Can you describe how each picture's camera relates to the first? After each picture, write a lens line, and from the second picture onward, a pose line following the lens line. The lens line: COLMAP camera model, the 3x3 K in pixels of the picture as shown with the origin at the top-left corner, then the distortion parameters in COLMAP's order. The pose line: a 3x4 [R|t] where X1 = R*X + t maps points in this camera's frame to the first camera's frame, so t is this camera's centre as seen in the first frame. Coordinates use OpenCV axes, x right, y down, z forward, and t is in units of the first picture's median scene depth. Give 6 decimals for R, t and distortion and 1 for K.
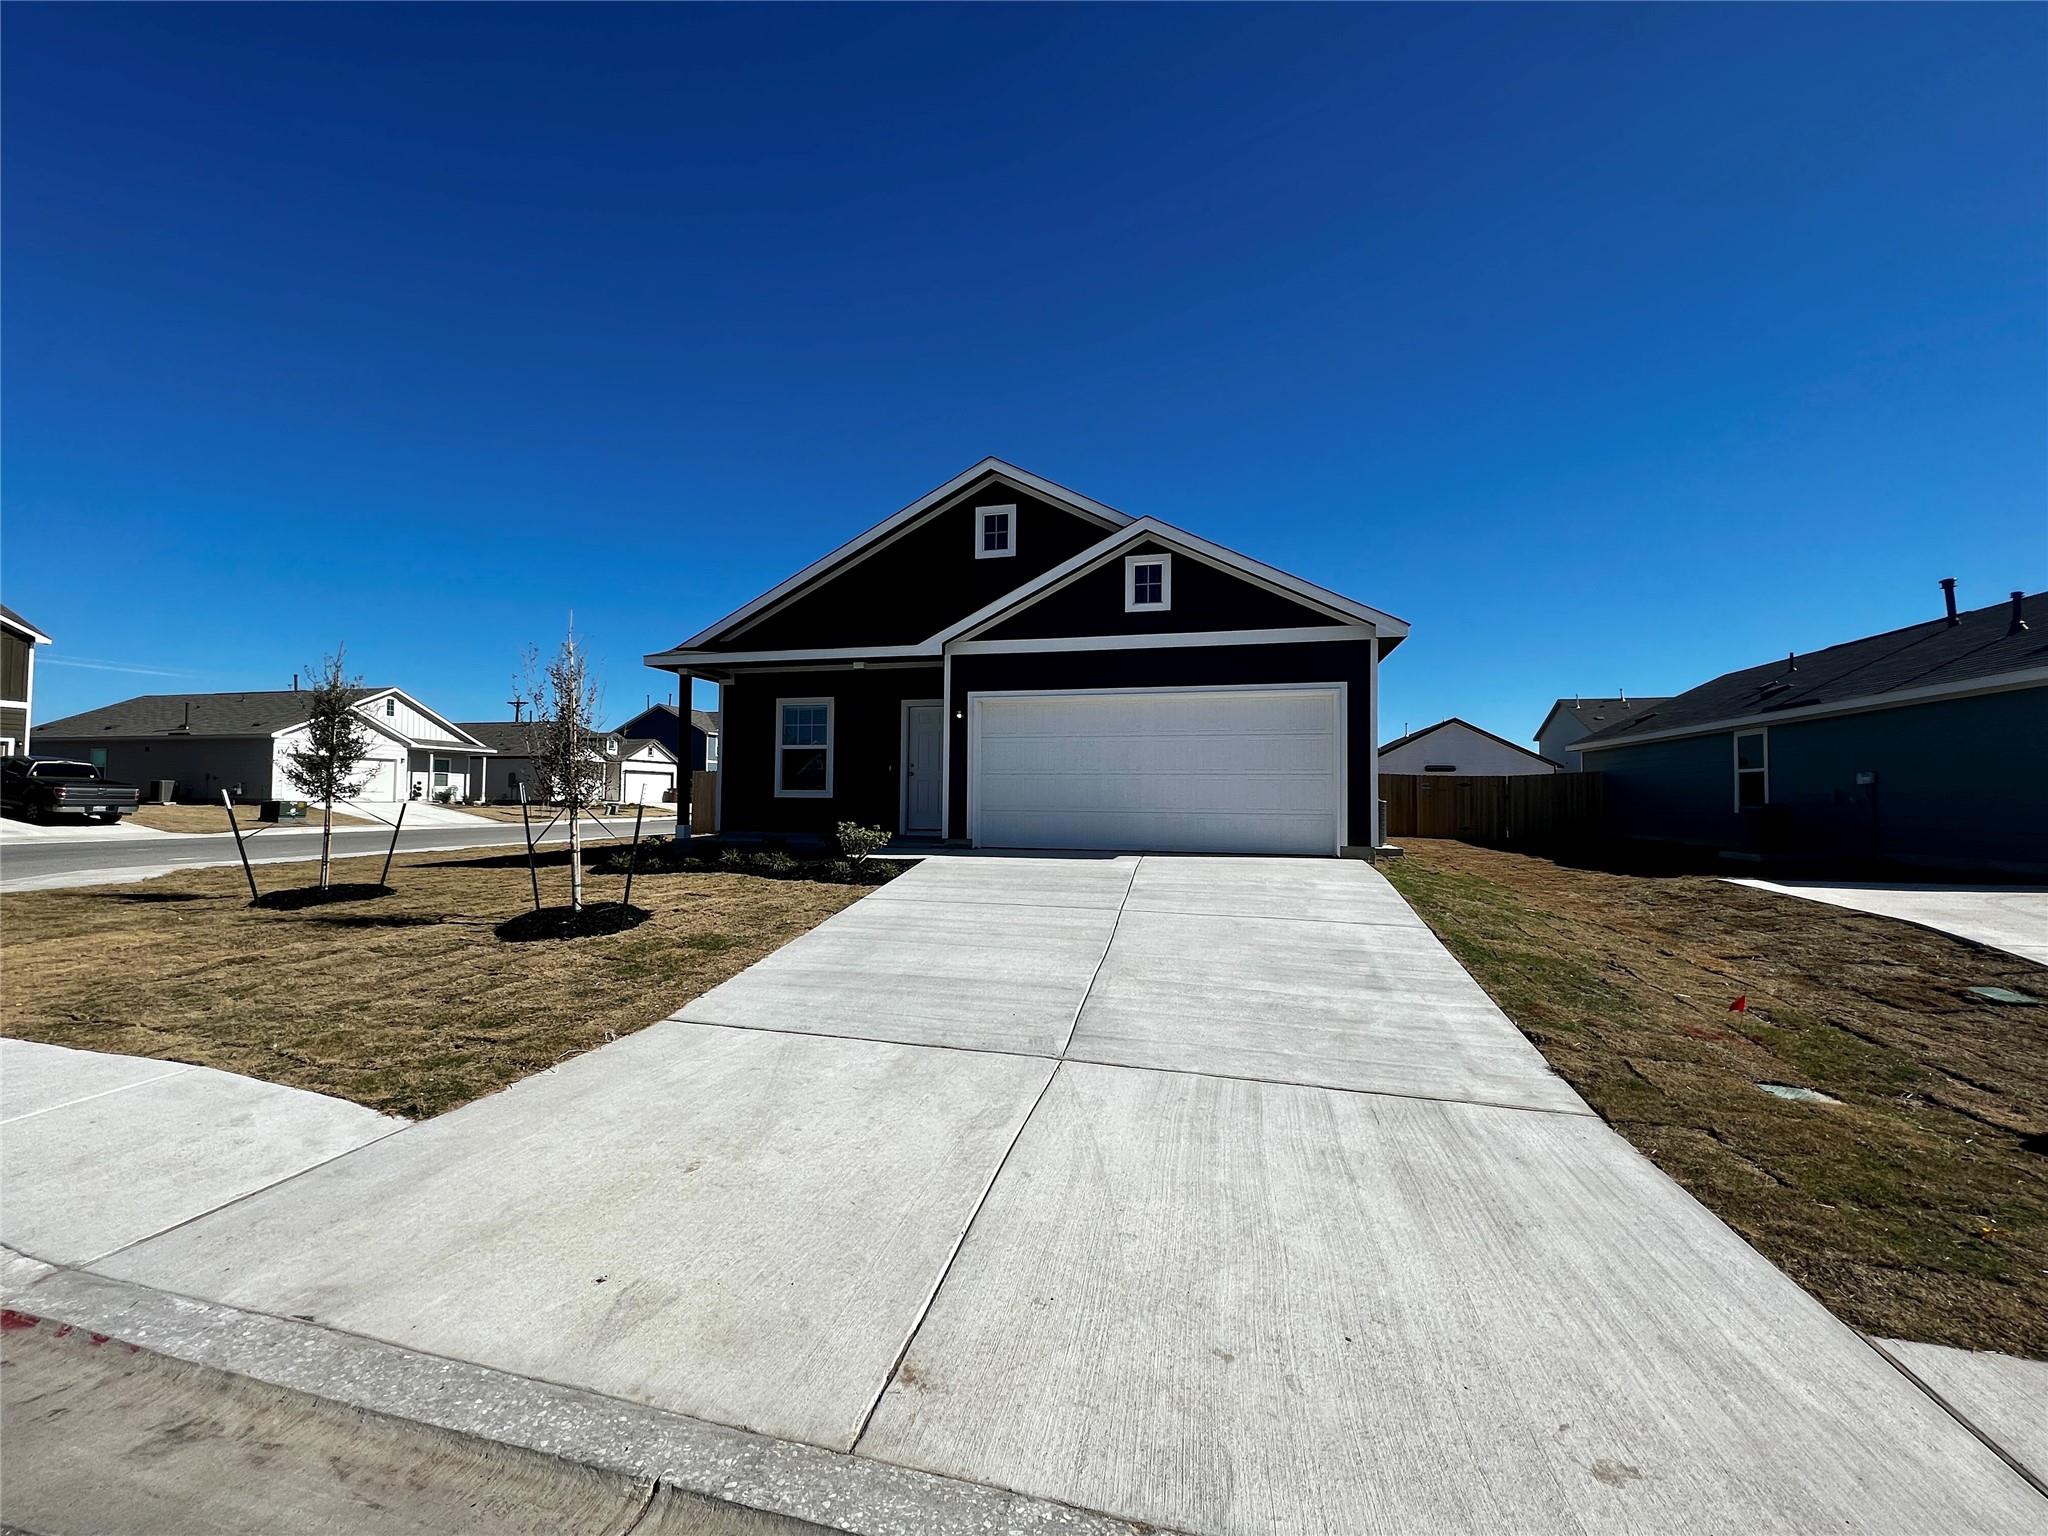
lens RADIAL K [[805.8, 0, 1024.0], [0, 805.8, 768.0], [0, 0, 1]] dist [-0.001251, 0.000384]
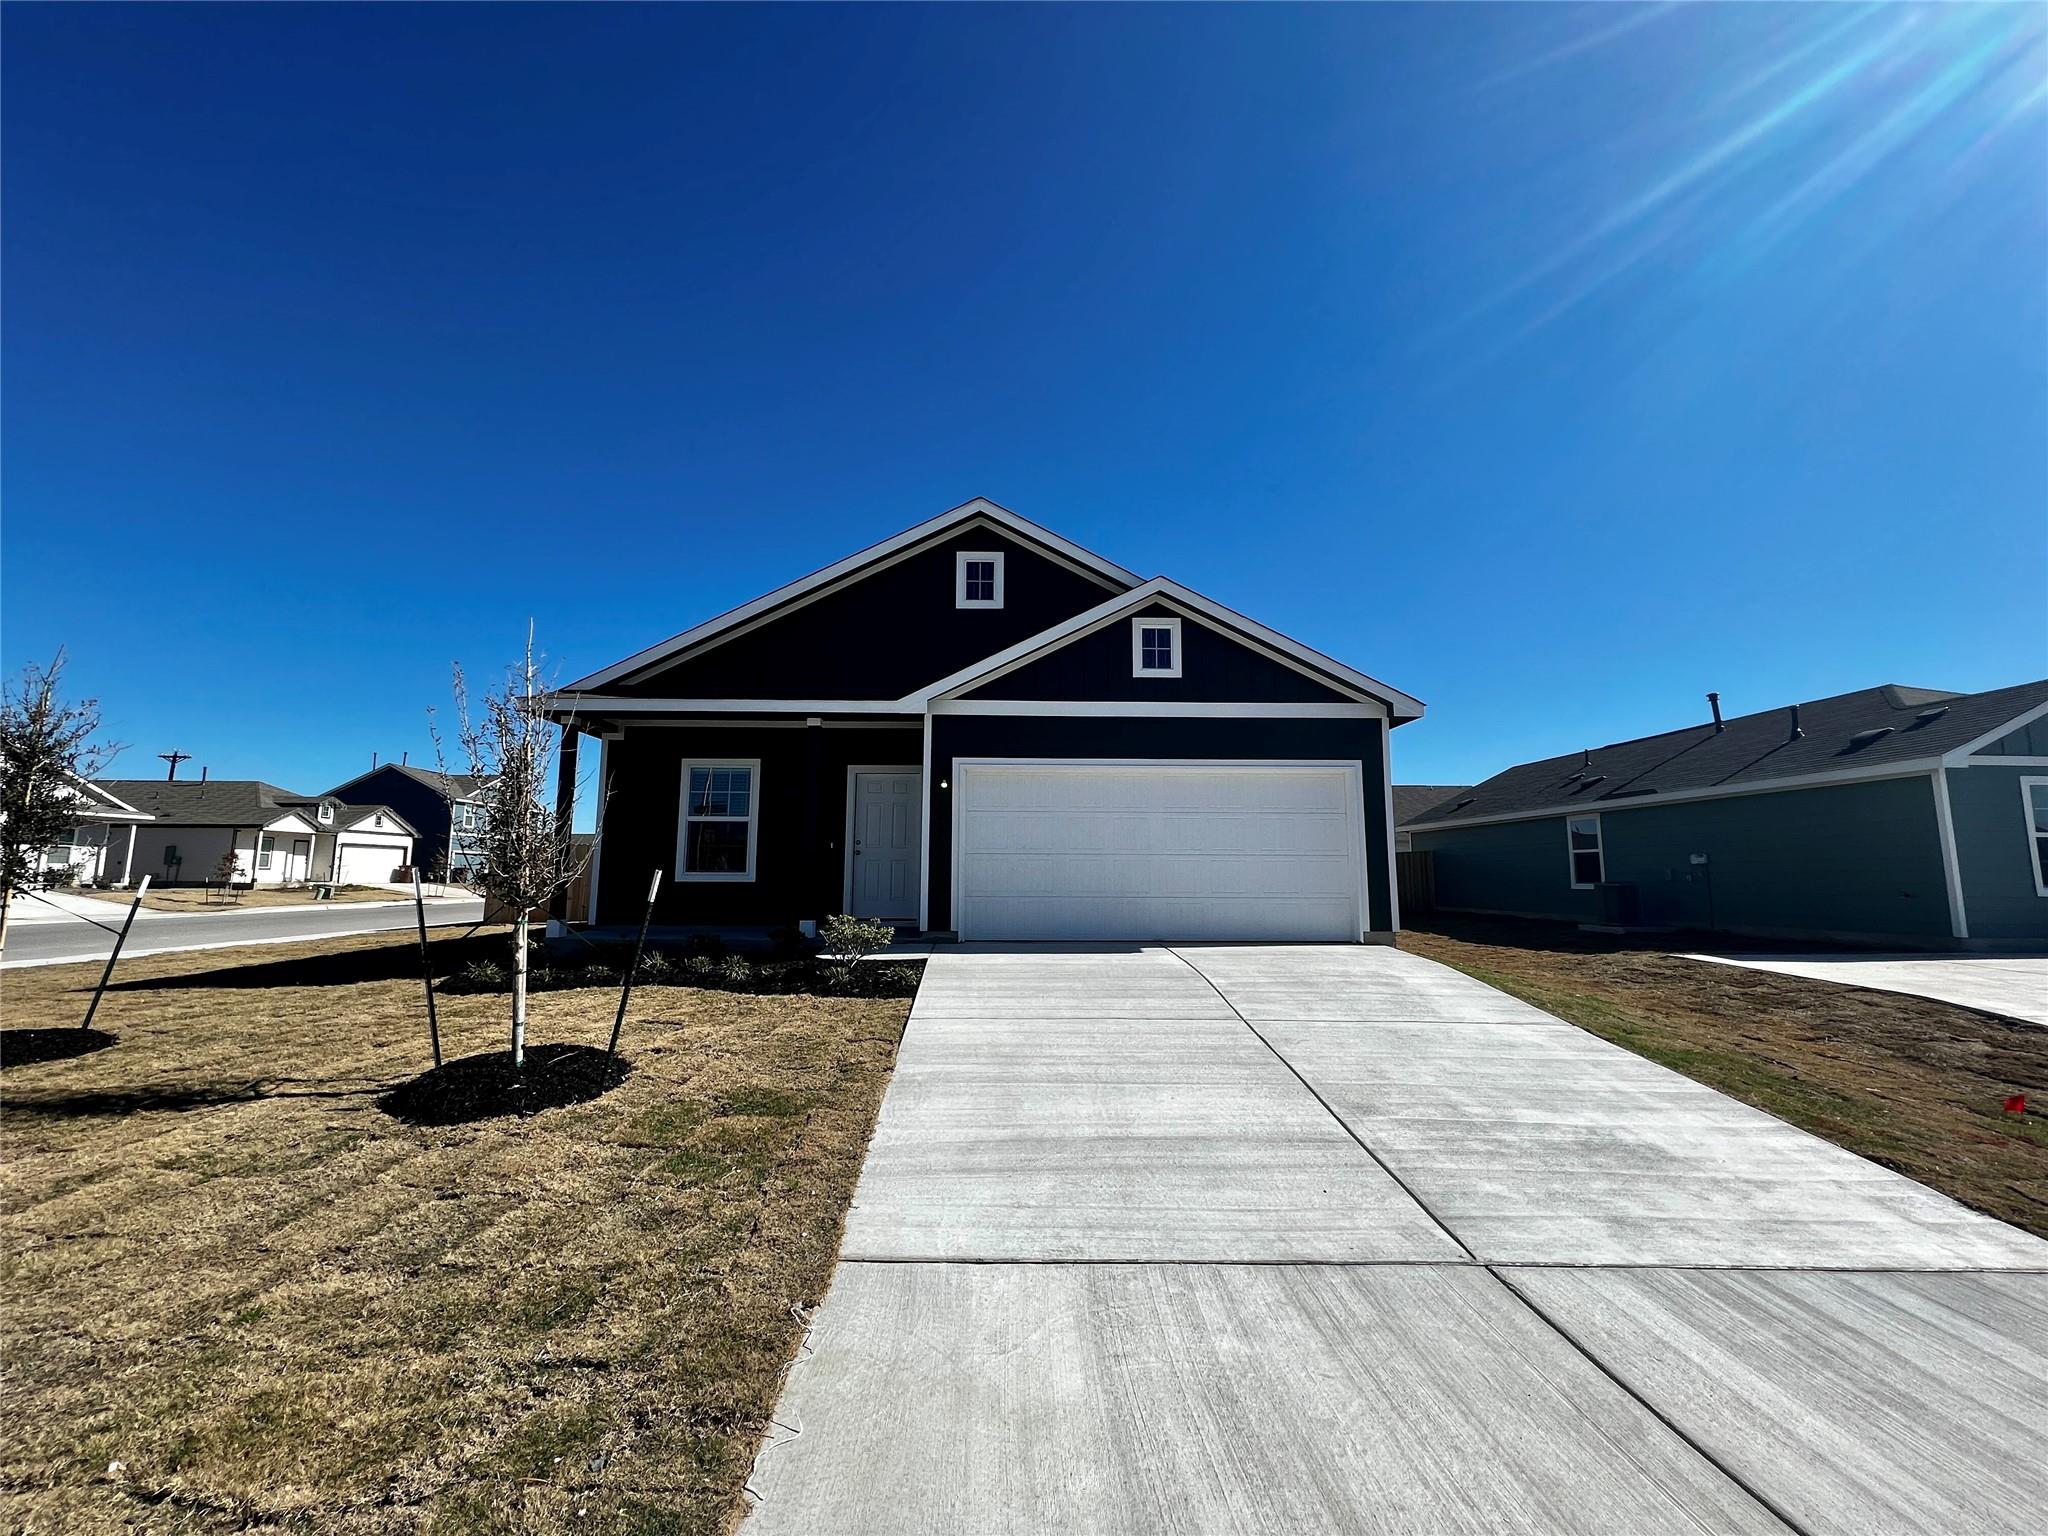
lens RADIAL K [[805.8, 0, 1024.0], [0, 805.8, 768.0], [0, 0, 1]] dist [-0.001251, 0.000384]
pose [[0.964831, 0.030512, 0.261093, -0.220824], [-0.006055, 0.995557, -0.093969, -0.003156], [-0.262800, 0.089084, 0.960729, 0.154023]]
